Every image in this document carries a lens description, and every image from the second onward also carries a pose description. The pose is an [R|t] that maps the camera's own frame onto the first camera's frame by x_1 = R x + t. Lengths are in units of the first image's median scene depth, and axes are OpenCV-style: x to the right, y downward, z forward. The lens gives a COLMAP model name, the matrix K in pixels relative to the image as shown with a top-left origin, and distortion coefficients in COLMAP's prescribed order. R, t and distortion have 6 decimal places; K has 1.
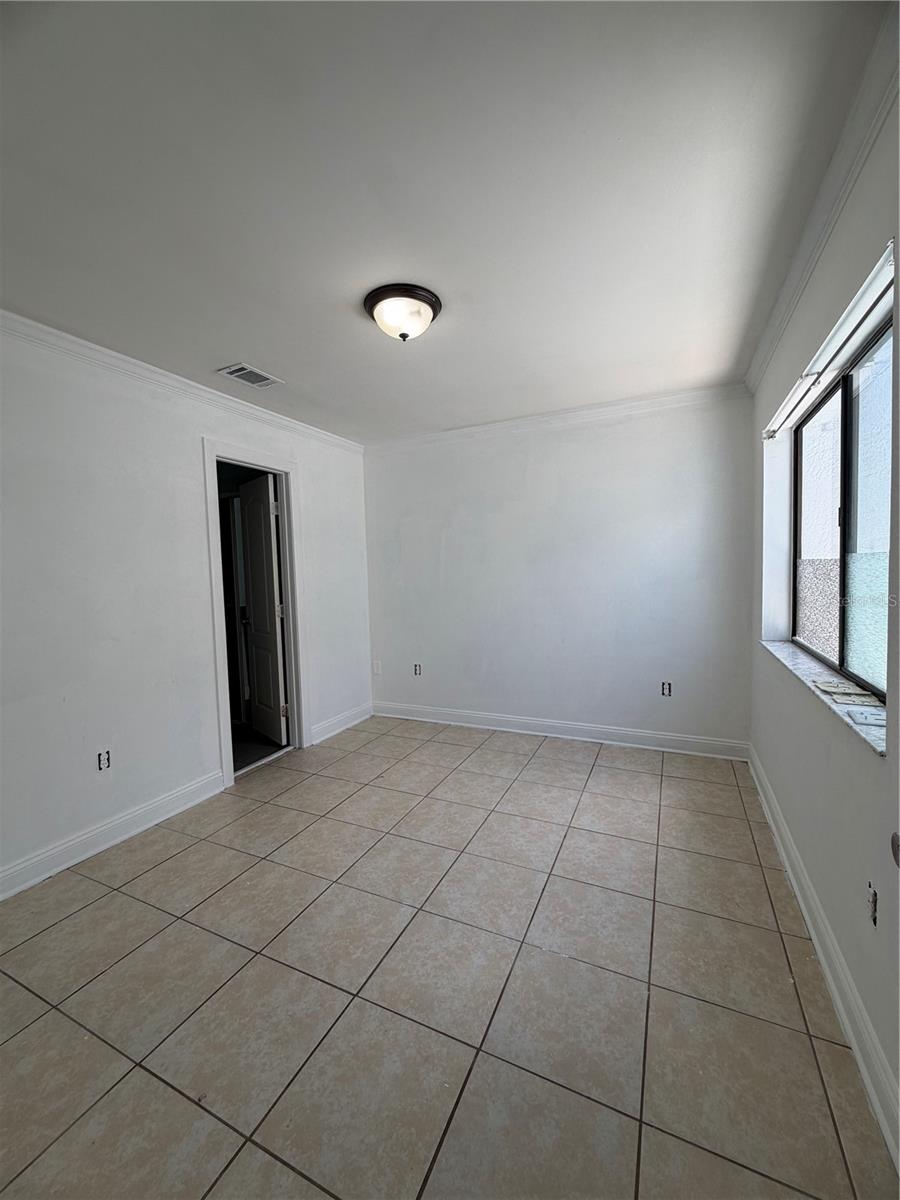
lens RADIAL K [[479.2, 0, 449.6], [0, 479.2, 593.4], [0, 0, 1]] dist [0.001215, 0.000866]
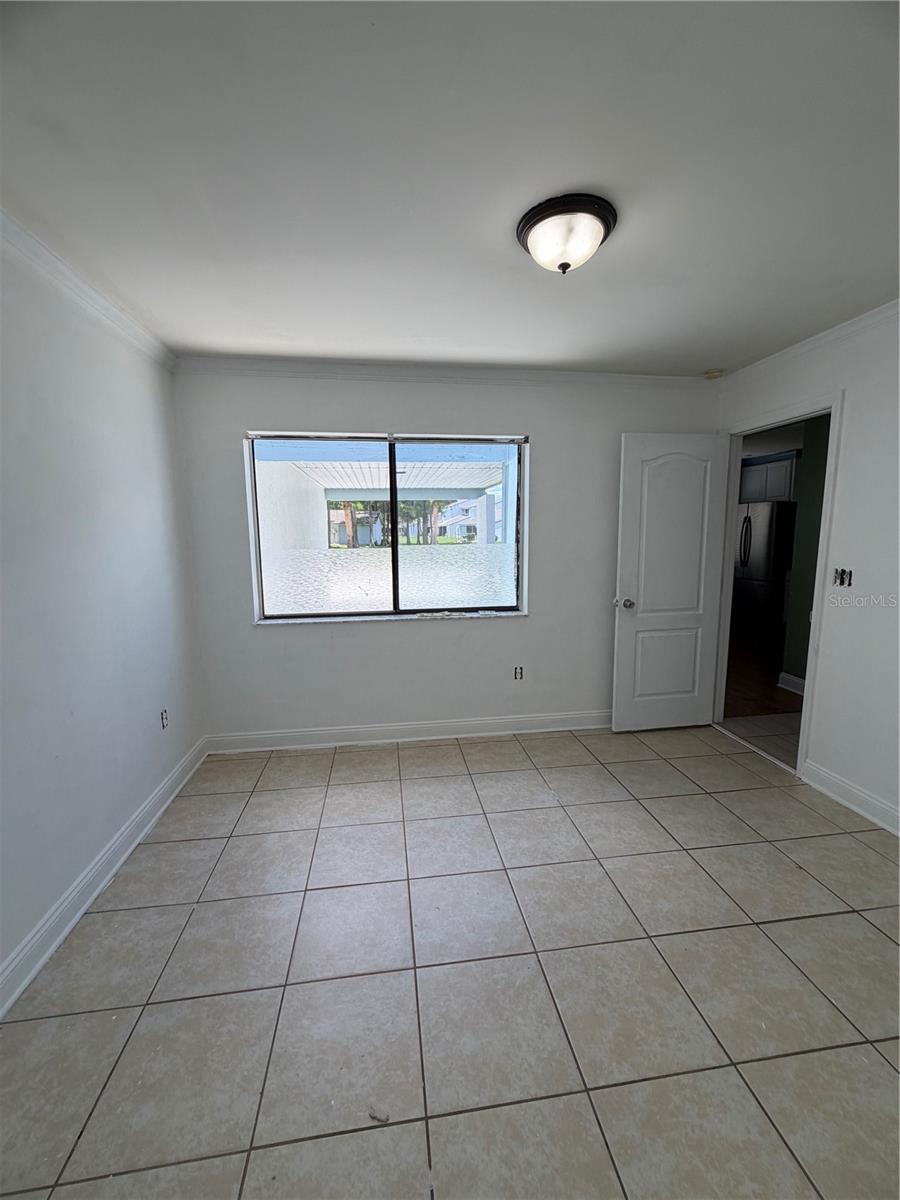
lens RADIAL K [[479.2, 0, 450.1], [0, 479.2, 604.9], [0, 0, 1]] dist [0.001215, 0.000866]
pose [[-0.547955, -0.095617, 0.831025, -0.679637], [0.064718, 0.985622, 0.156078, -0.112358], [-0.834001, 0.139306, -0.533888, 1.636797]]
